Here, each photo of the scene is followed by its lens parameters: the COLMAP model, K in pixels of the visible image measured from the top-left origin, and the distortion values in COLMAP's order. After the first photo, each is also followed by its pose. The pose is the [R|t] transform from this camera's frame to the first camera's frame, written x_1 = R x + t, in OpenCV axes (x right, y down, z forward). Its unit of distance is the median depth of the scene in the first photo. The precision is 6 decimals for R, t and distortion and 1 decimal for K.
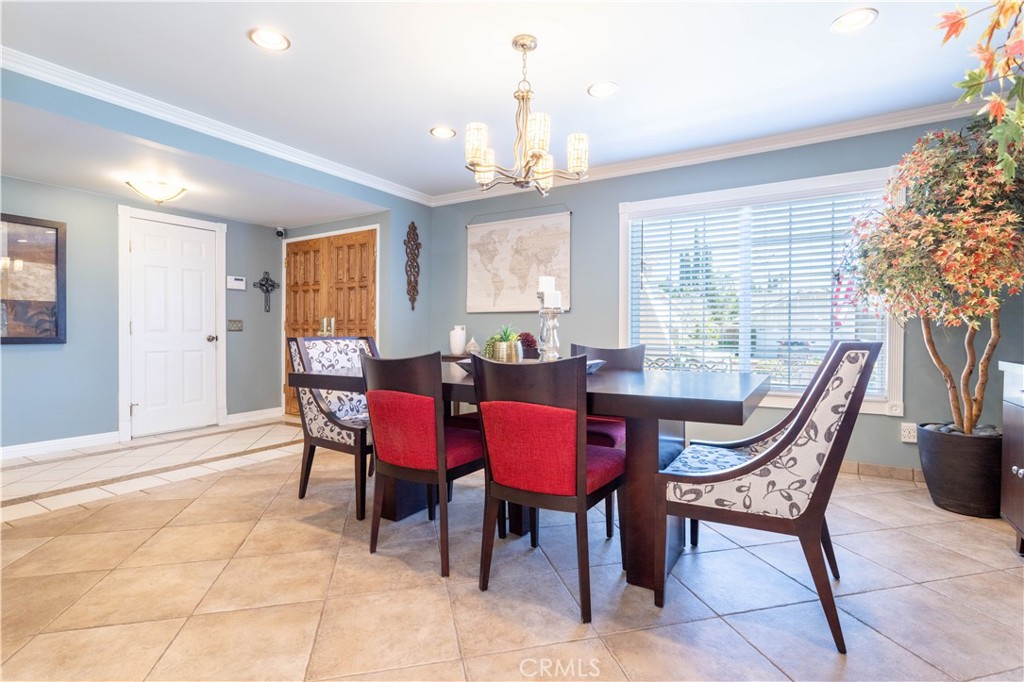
lens RADIAL K [[491.4, 0, 511.7], [0, 491.4, 336.1], [0, 0, 1]] dist [-0.017619, 0.006295]
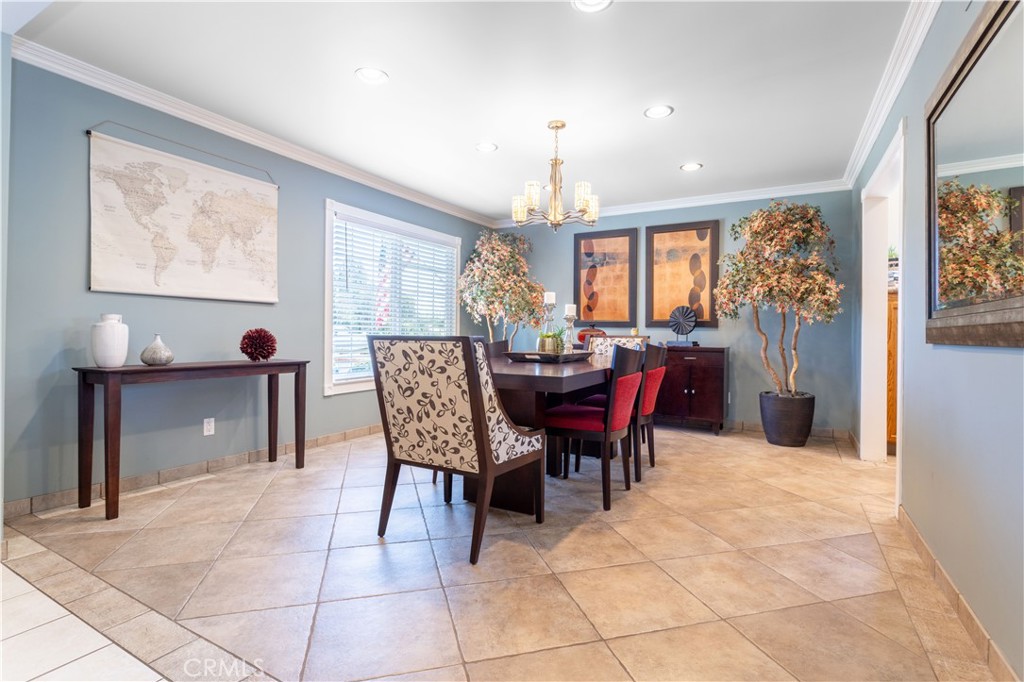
lens RADIAL K [[491.4, 0, 510.4], [0, 491.4, 336.4], [0, 0, 1]] dist [-0.017619, 0.006295]
pose [[-0.029742, -0.007319, 0.999531, -1.222747], [-0.002501, 0.999971, 0.007248, -0.003045], [-0.999554, -0.002284, -0.029760, 1.039146]]
